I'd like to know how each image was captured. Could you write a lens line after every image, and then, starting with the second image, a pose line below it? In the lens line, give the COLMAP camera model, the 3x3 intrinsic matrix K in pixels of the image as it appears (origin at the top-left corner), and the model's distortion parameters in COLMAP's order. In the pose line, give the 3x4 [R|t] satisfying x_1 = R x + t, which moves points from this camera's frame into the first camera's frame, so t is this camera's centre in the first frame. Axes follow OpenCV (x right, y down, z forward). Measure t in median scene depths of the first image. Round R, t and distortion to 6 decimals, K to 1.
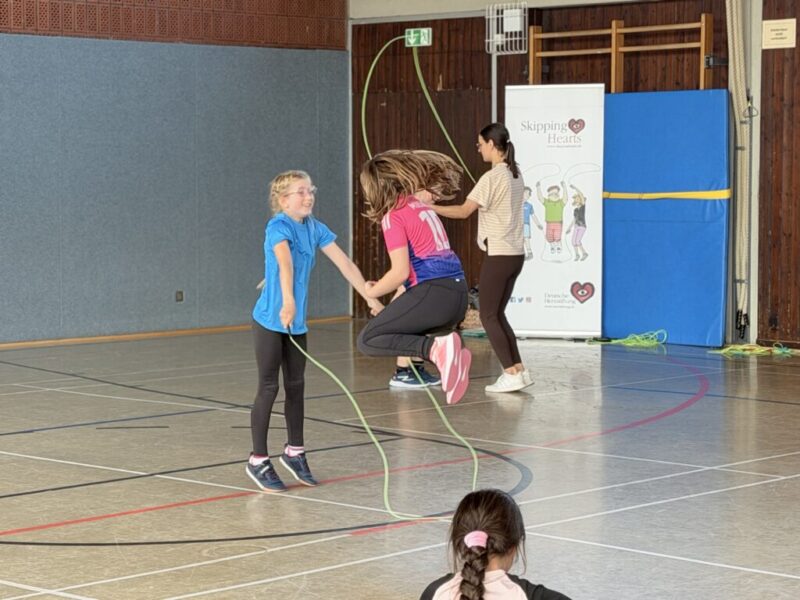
lens RADIAL K [[2047.1, 0, 399.9], [0, 2047.1, 300.3], [0, 0, 1]] dist [-0.191459, 0.000000]
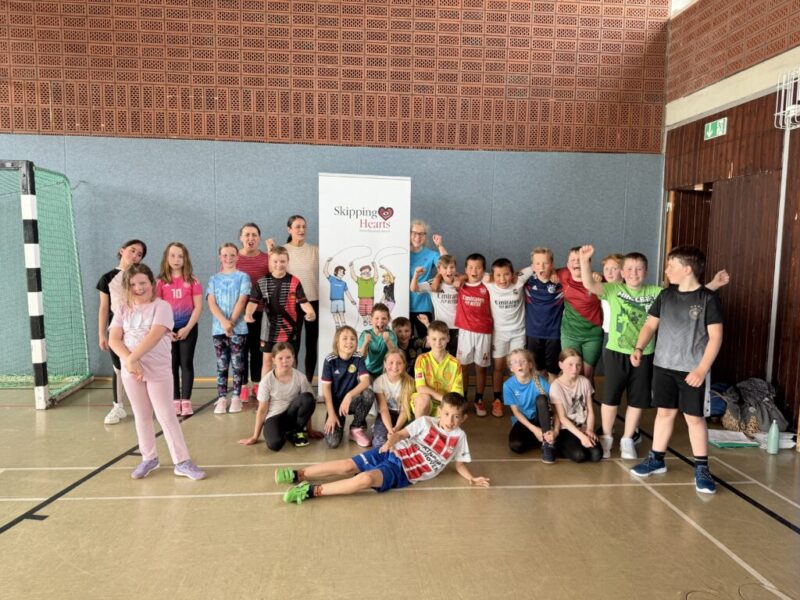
lens RADIAL K [[547.0, 0, 399.1], [0, 547.0, 296.1], [0, 0, 1]] dist [0.001381, 0.003537]
pose [[0.748203, 0.073692, -0.659365, 0.080009], [-0.053375, 0.997277, 0.050892, -0.049463], [0.661319, -0.002884, 0.750099, 0.686881]]
